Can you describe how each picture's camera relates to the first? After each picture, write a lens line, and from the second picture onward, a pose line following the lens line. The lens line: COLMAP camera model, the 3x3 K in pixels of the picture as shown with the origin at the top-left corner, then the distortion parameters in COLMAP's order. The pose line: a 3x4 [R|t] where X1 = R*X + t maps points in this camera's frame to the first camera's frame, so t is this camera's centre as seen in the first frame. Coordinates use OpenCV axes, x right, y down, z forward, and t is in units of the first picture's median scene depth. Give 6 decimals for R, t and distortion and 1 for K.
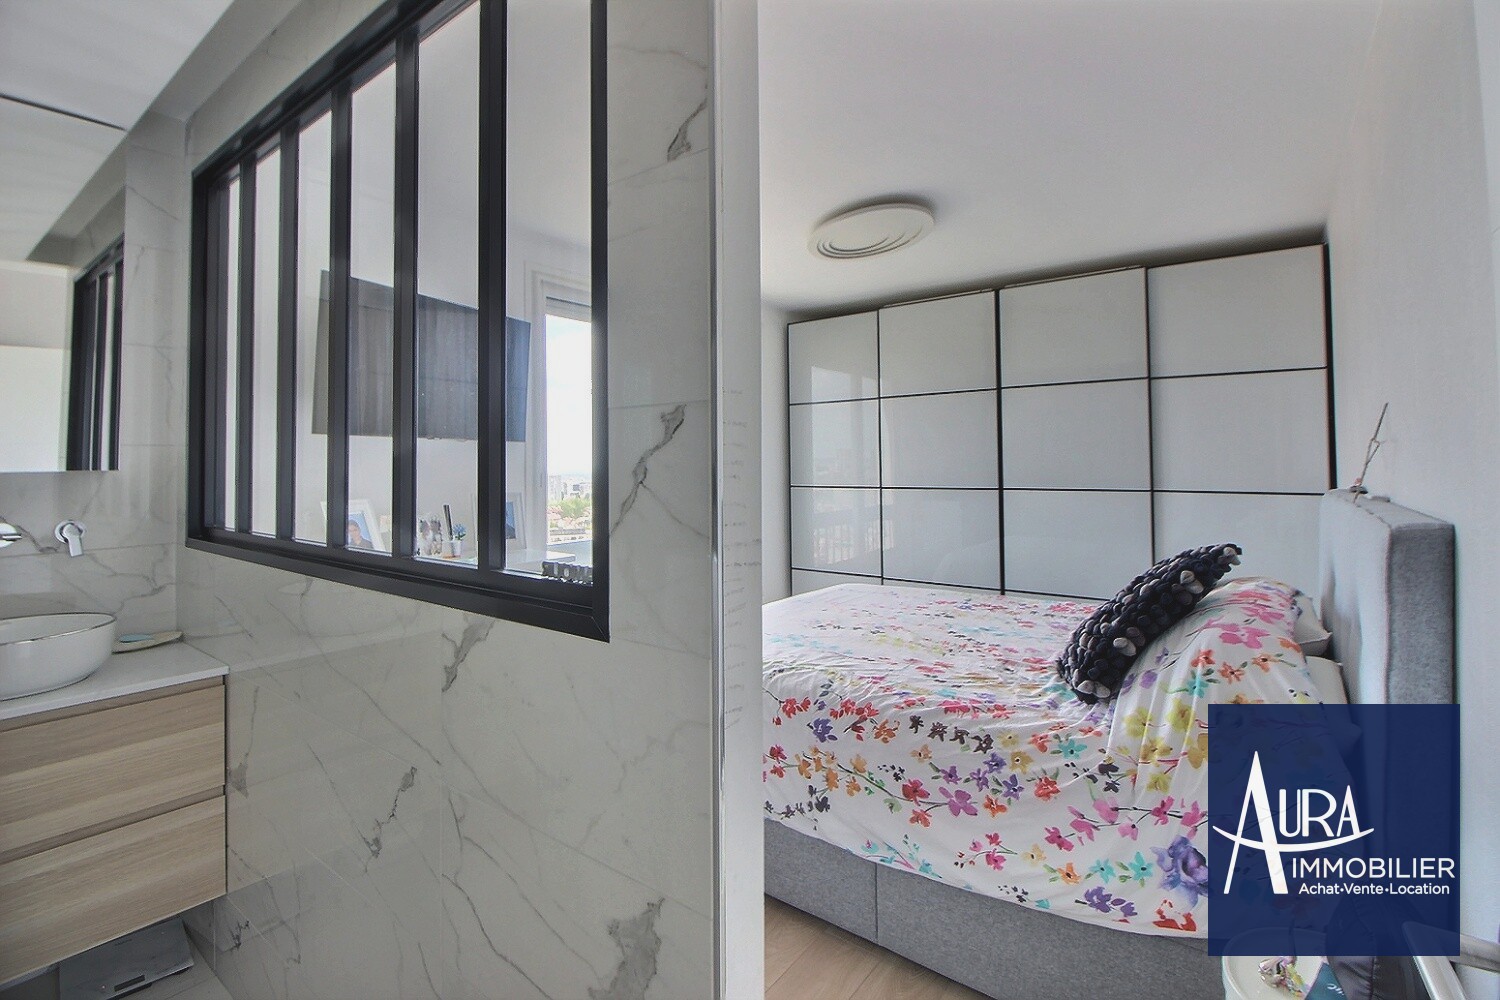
lens RADIAL K [[692.4, 0, 757.5], [0, 692.4, 445.2], [0, 0, 1]] dist [-0.001924, -0.010373]
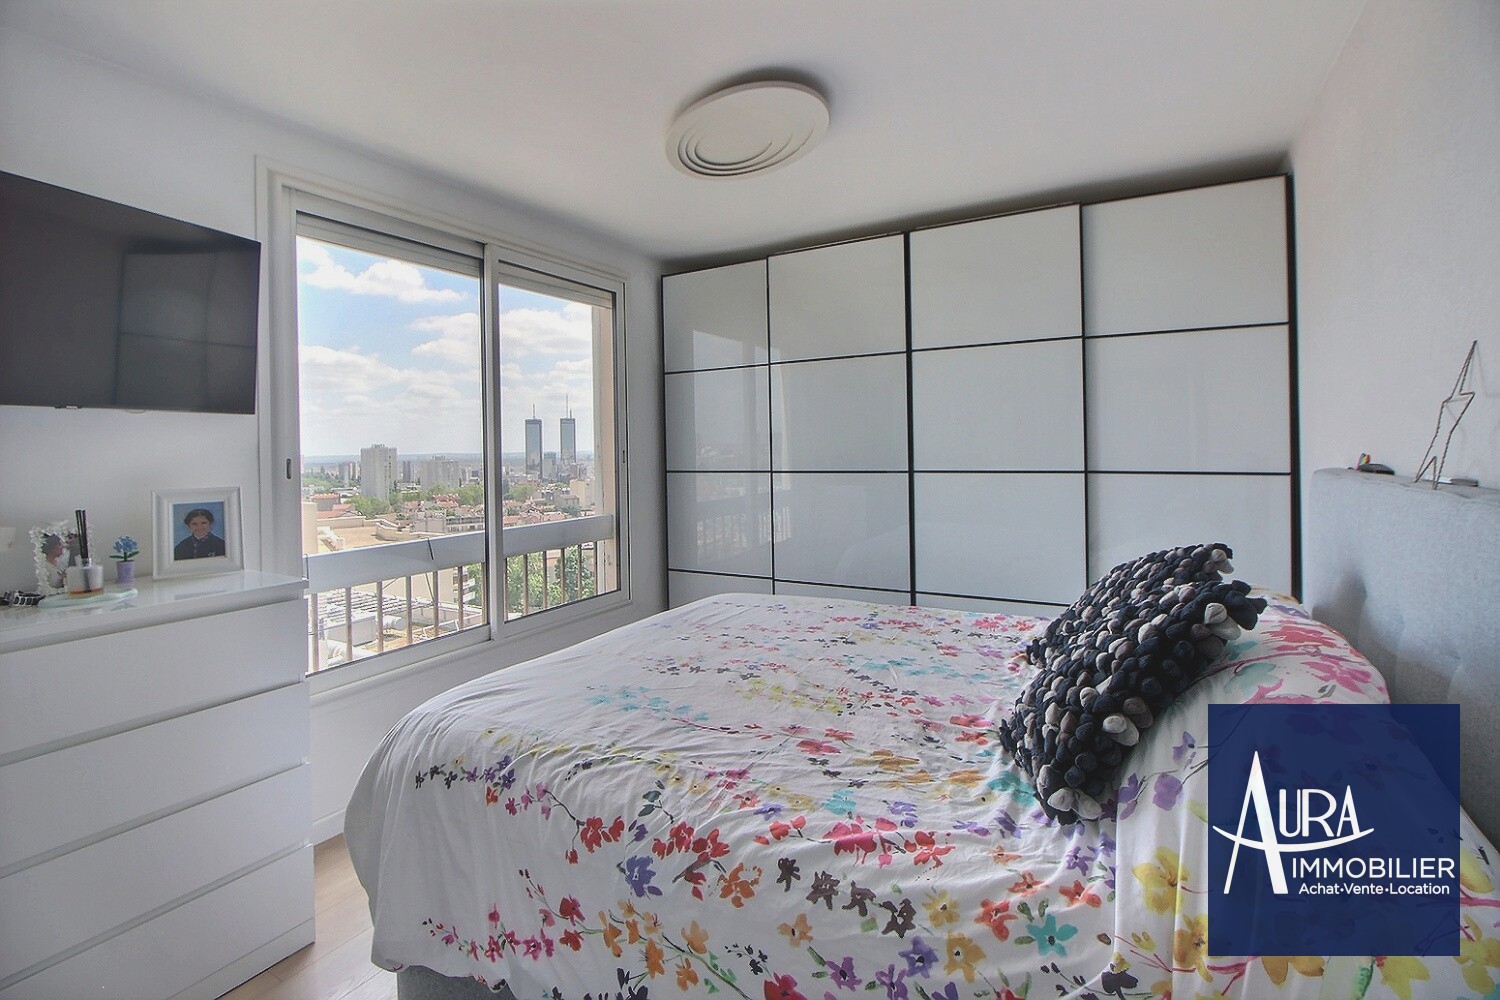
lens RADIAL K [[686.3, 0, 753.4], [0, 686.3, 445.7], [0, 0, 1]] dist [-0.003833, -0.015199]
pose [[0.992515, -0.008590, 0.121821, 0.125507], [0.005590, 0.999673, 0.024945, 0.020690], [-0.121995, -0.024077, 0.992239, 0.411697]]
